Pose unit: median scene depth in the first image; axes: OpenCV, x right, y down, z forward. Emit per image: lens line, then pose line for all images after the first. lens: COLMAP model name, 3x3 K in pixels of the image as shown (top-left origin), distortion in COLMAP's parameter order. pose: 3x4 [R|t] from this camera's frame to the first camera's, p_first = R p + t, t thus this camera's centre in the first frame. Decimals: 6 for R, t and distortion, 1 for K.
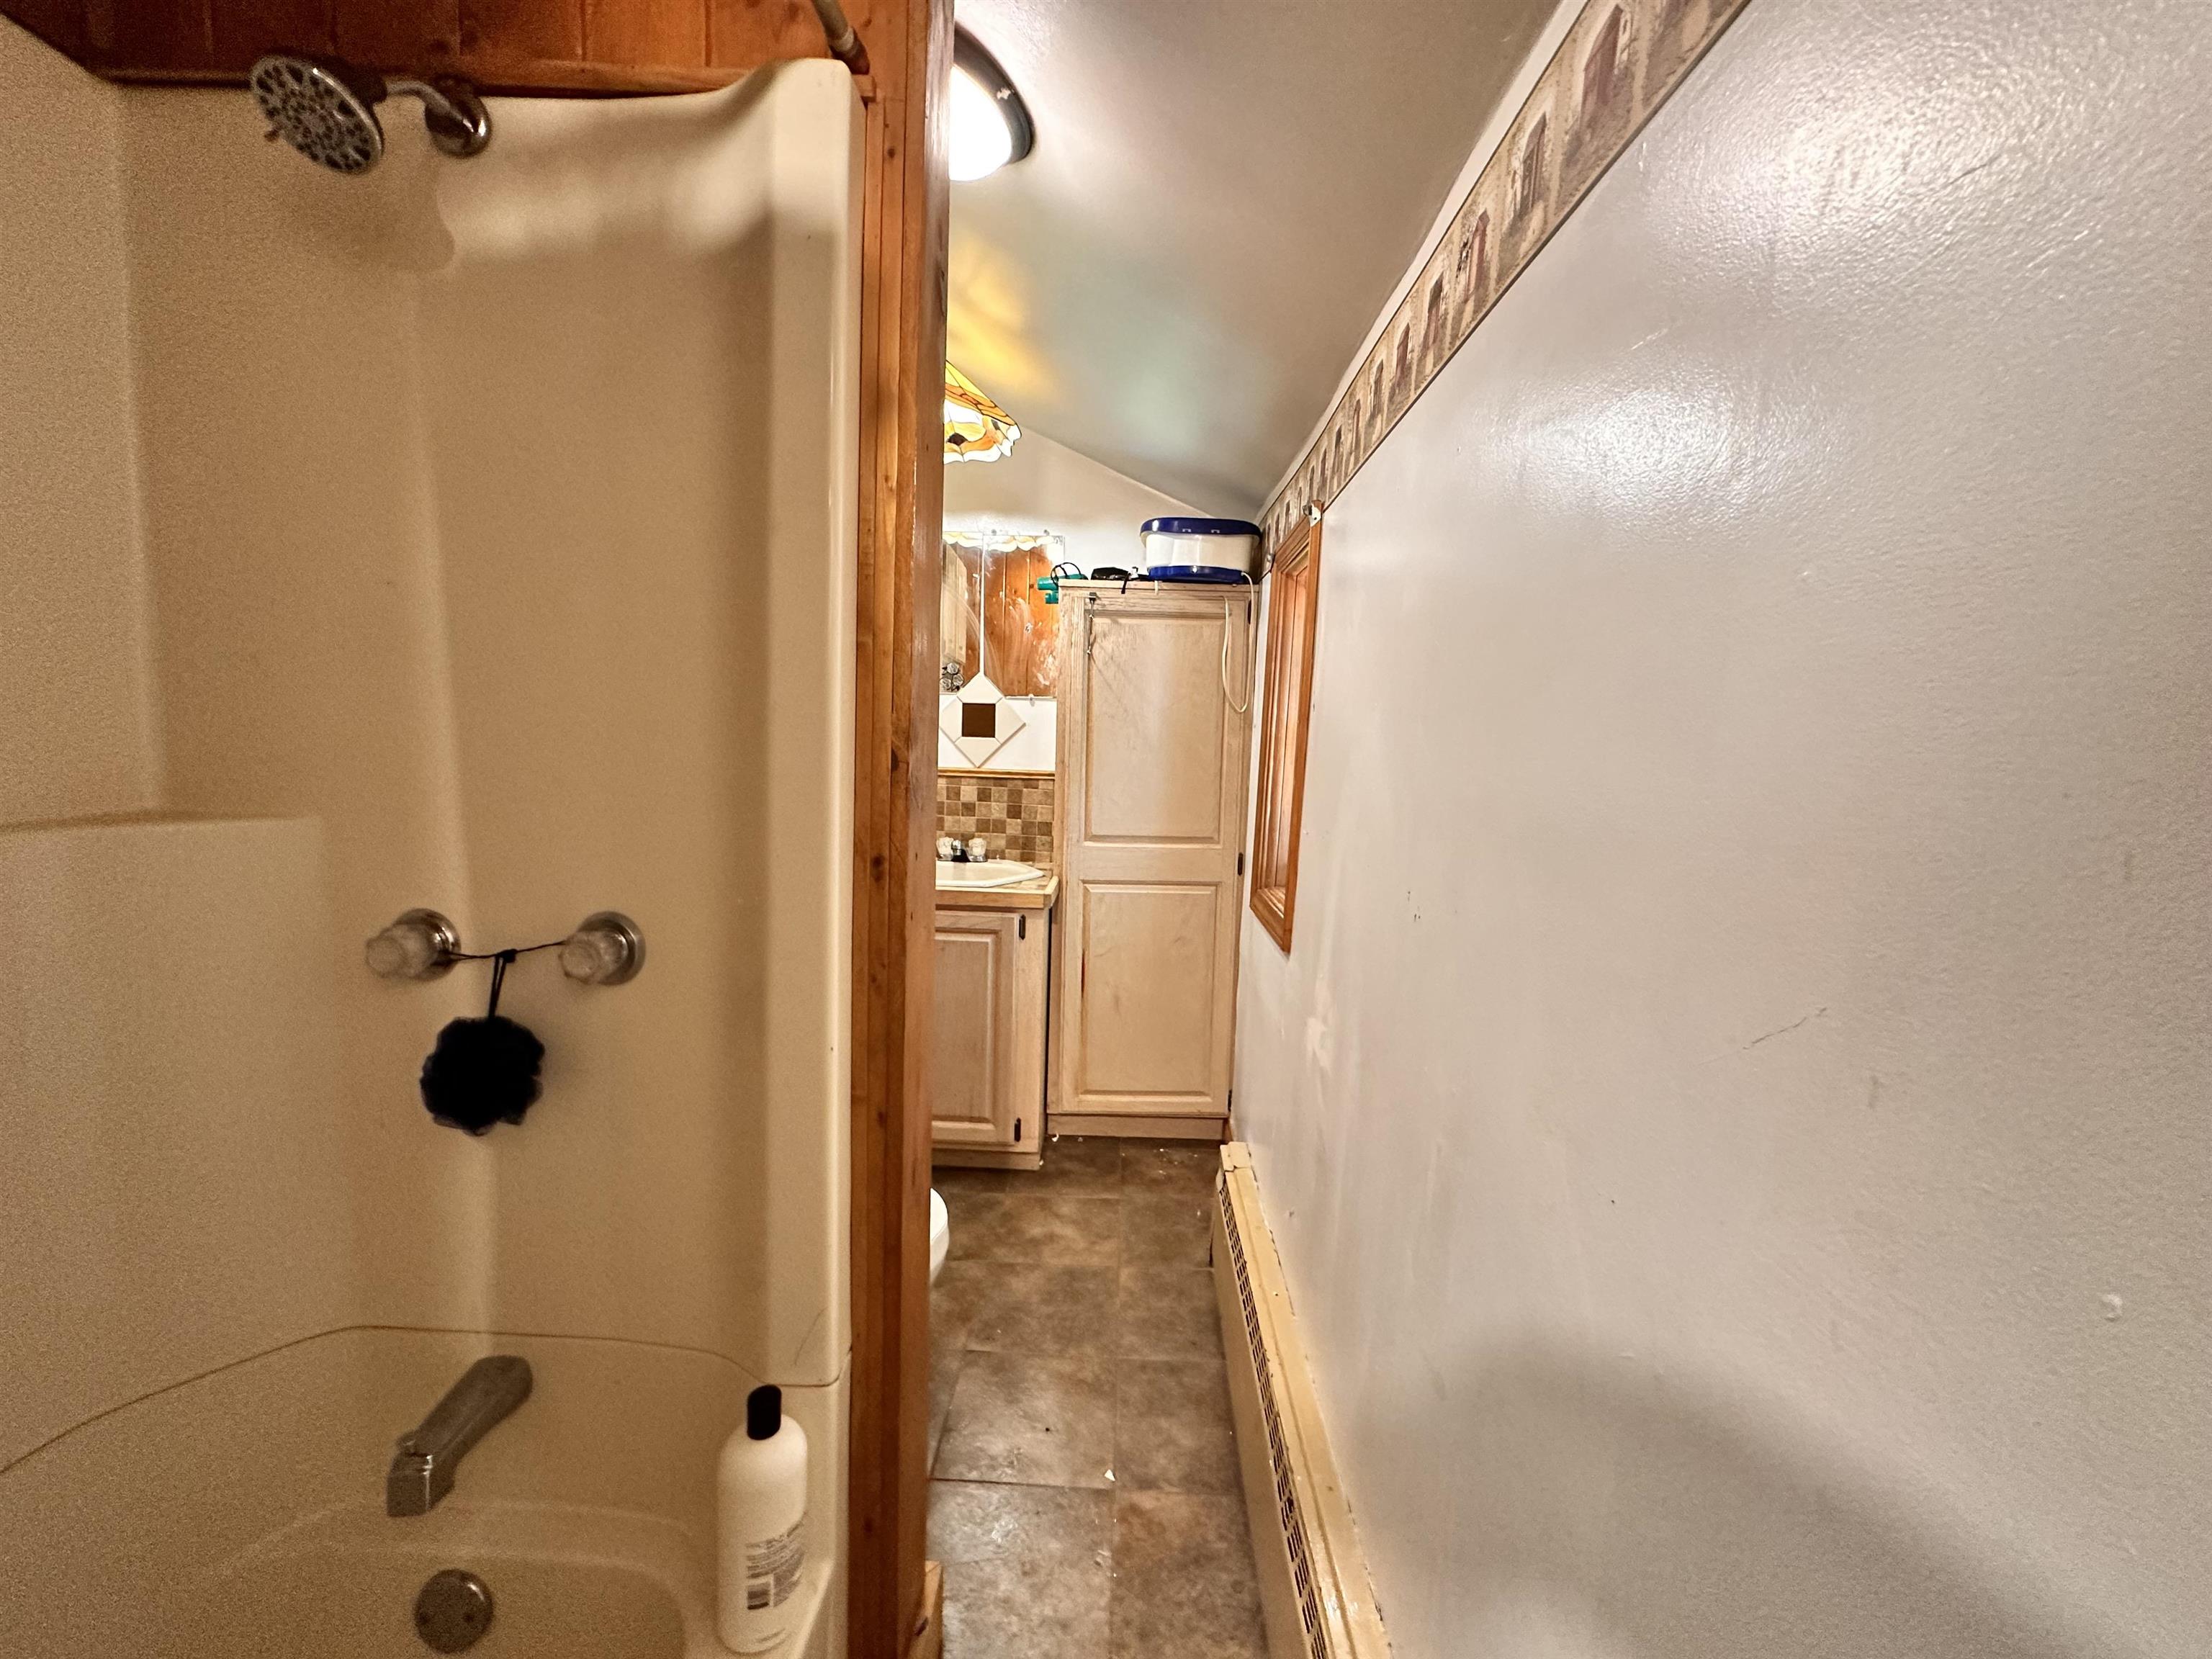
lens RADIAL K [[880.0, 0, 1103.6], [0, 880.0, 830.4], [0, 0, 1]] dist [-0.001703, 0.000182]
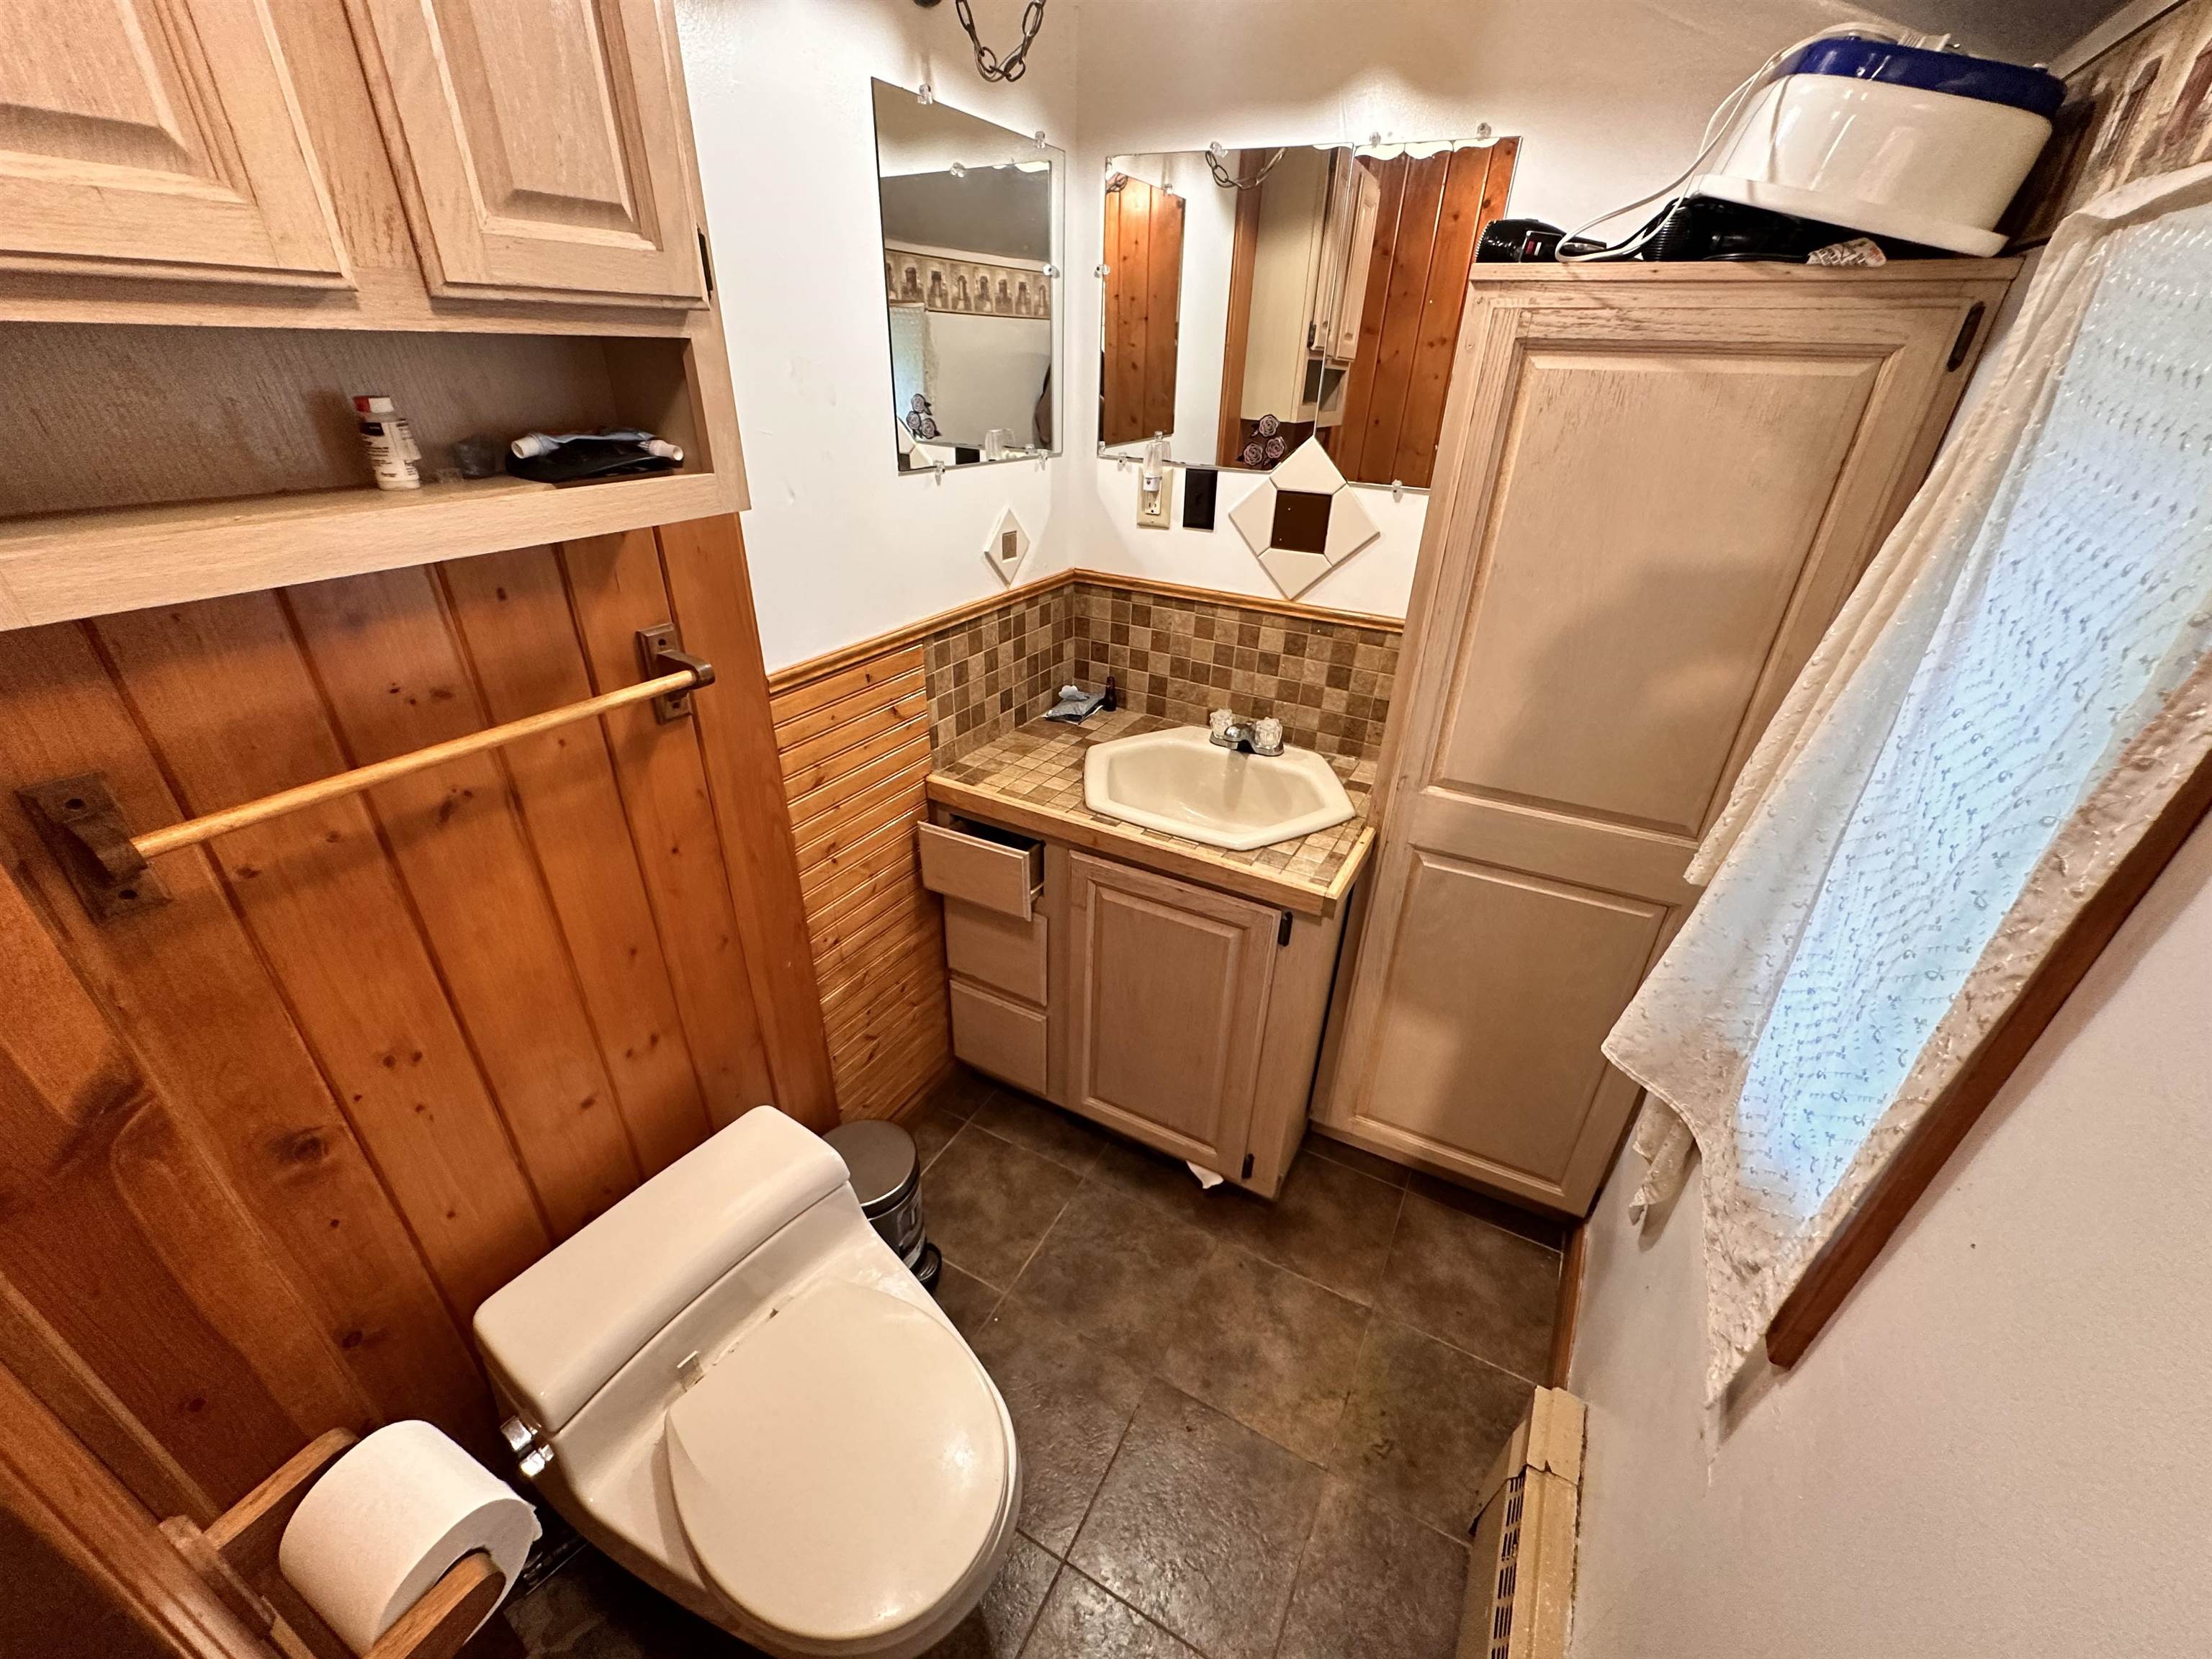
lens RADIAL K [[880.0, 0, 1114.7], [0, 880.0, 830.9], [0, 0, 1]] dist [-0.001703, 0.000182]
pose [[0.898695, 0.210847, -0.384566, 0.019051], [-0.054312, 0.923610, 0.379467, -0.150608], [0.435198, -0.320138, 0.841495, 0.371971]]
